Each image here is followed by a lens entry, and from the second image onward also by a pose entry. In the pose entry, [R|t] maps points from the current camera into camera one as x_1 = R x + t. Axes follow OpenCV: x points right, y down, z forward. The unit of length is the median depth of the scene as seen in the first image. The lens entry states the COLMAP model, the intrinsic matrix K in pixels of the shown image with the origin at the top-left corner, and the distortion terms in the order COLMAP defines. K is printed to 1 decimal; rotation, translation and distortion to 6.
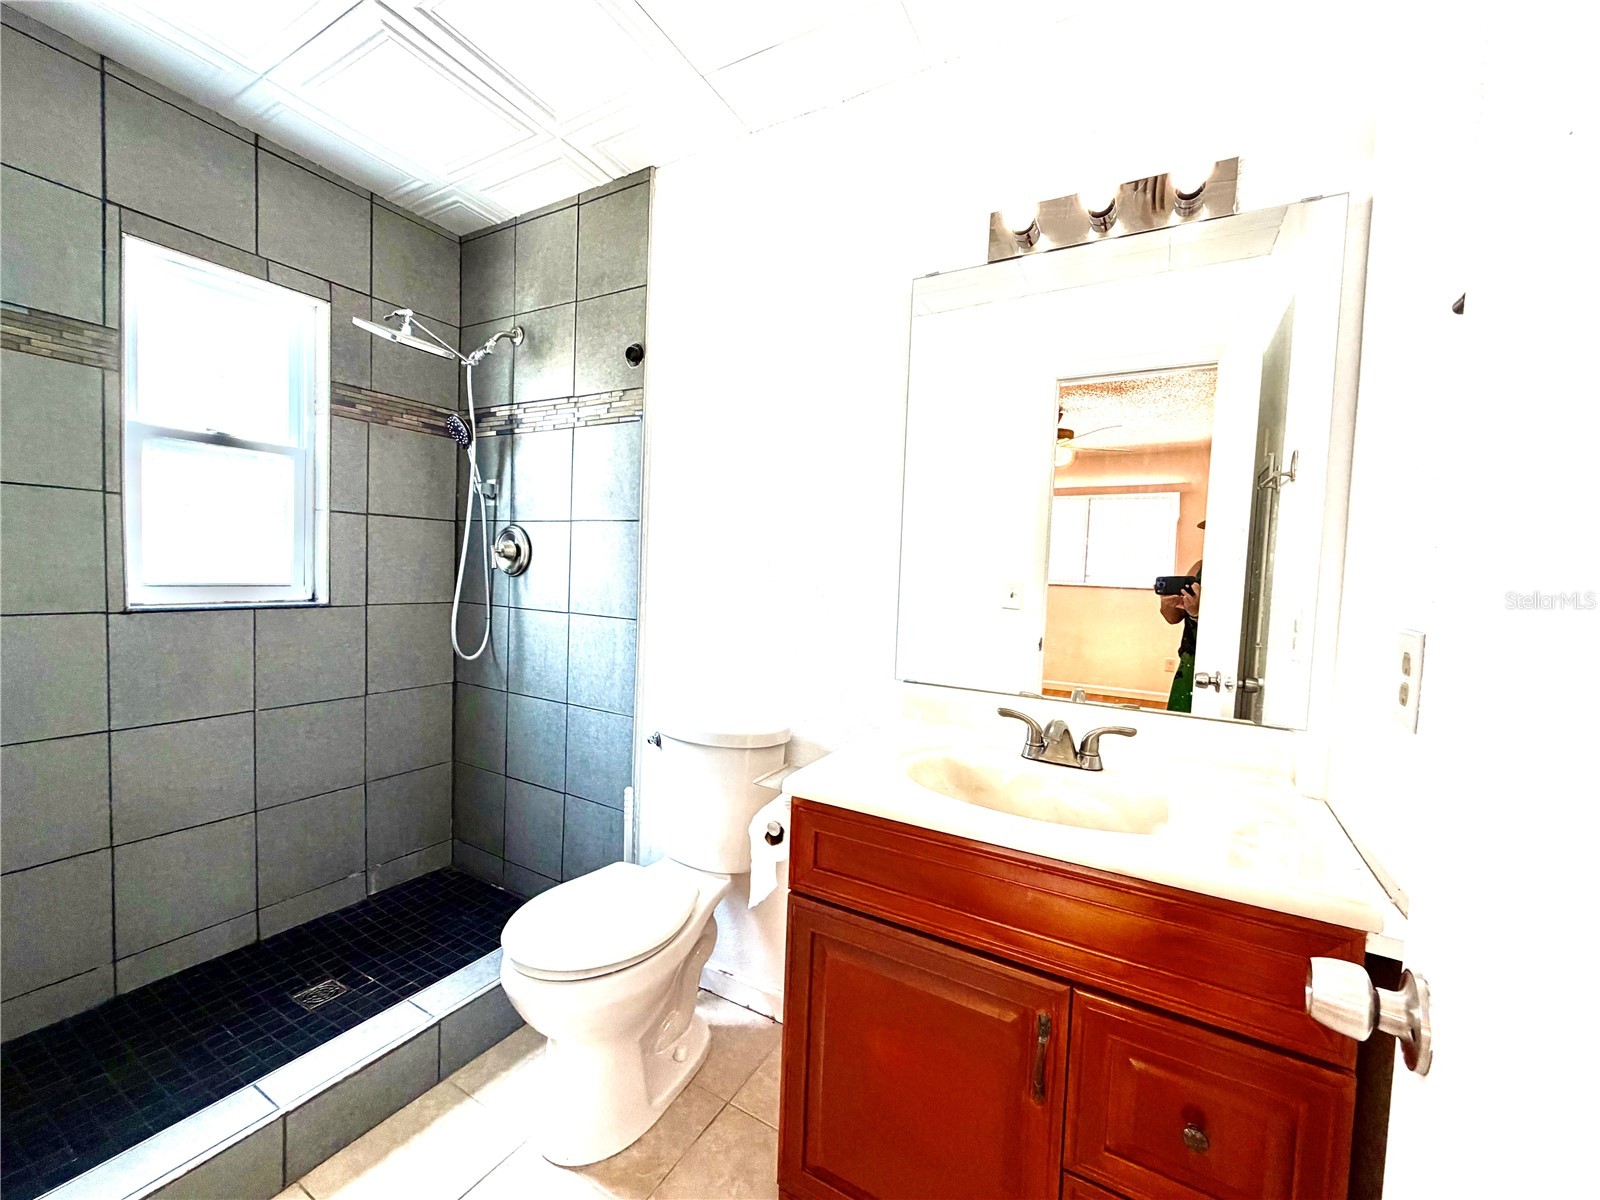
lens RADIAL K [[641.3, 0, 791.4], [0, 641.3, 605.2], [0, 0, 1]] dist [0.002030, -0.000295]
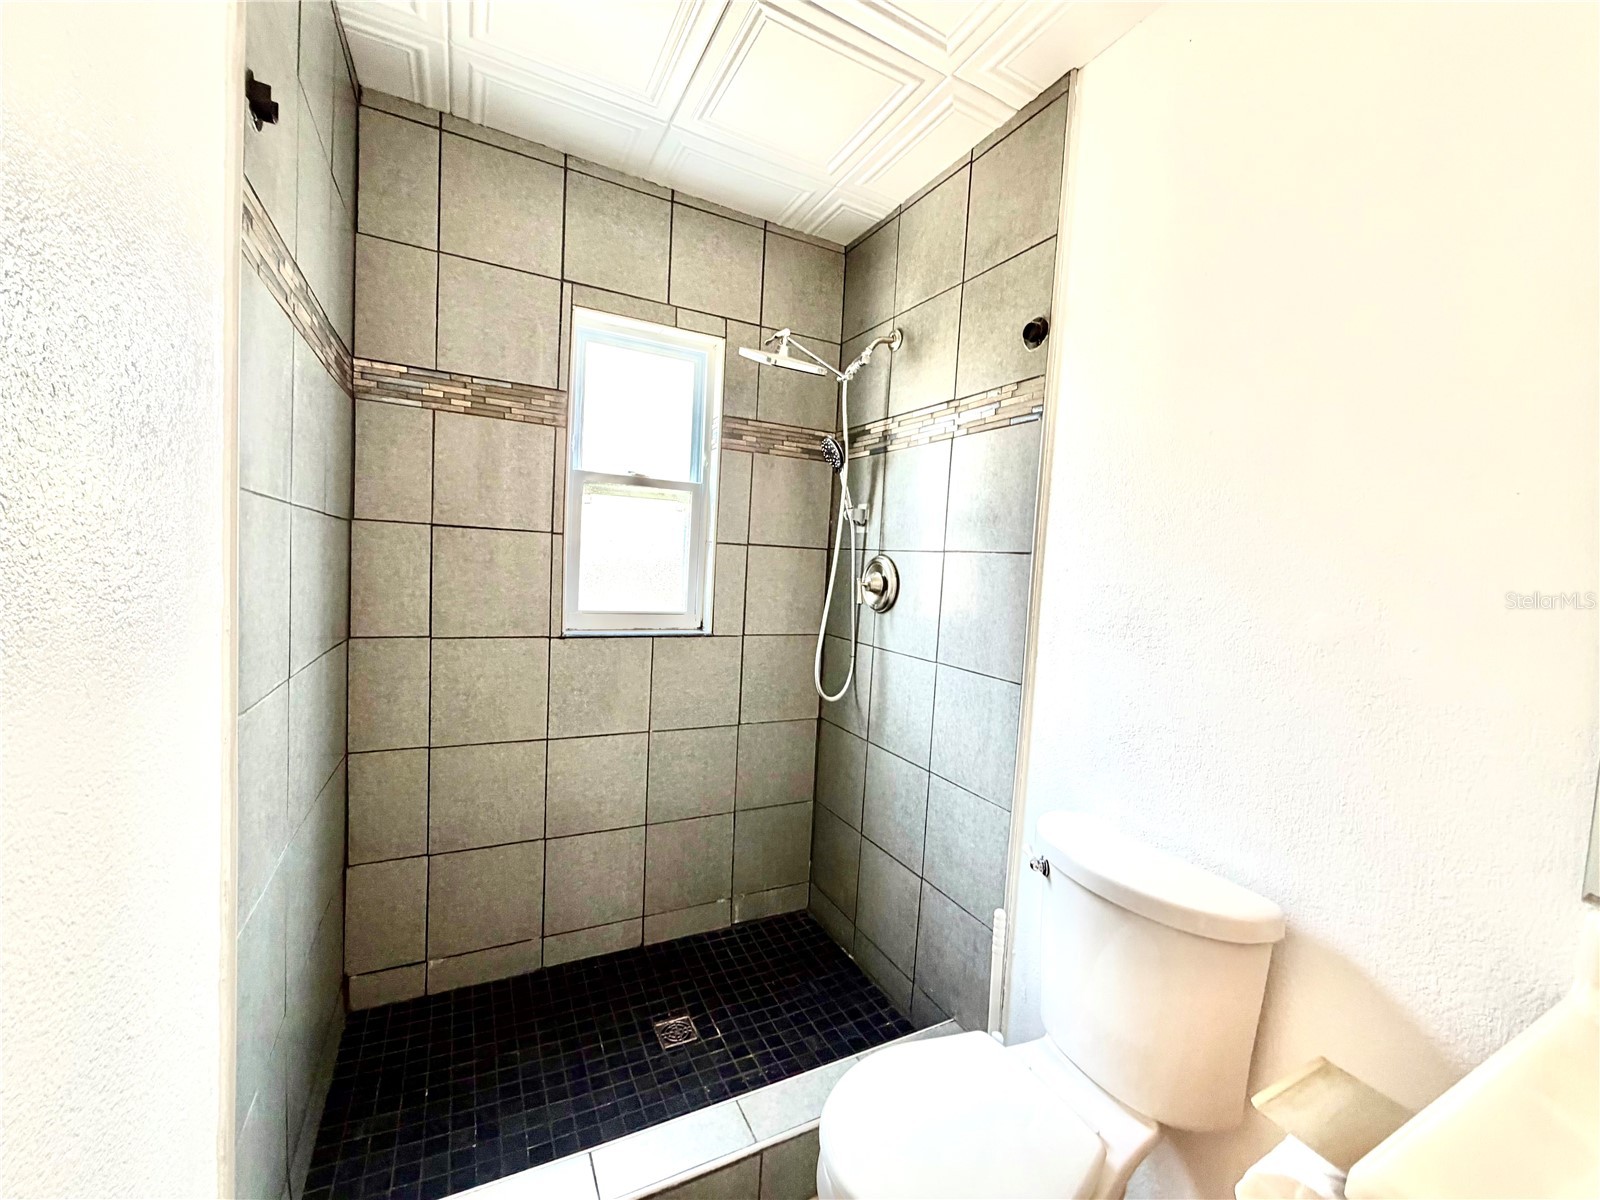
lens RADIAL K [[641.3, 0, 797.5], [0, 641.3, 600.3], [0, 0, 1]] dist [0.002030, -0.000295]
pose [[0.842337, 0.038323, -0.537587, -0.062093], [-0.049120, 0.998776, -0.005765, -0.058761], [0.536709, 0.031262, 0.843188, 0.223068]]
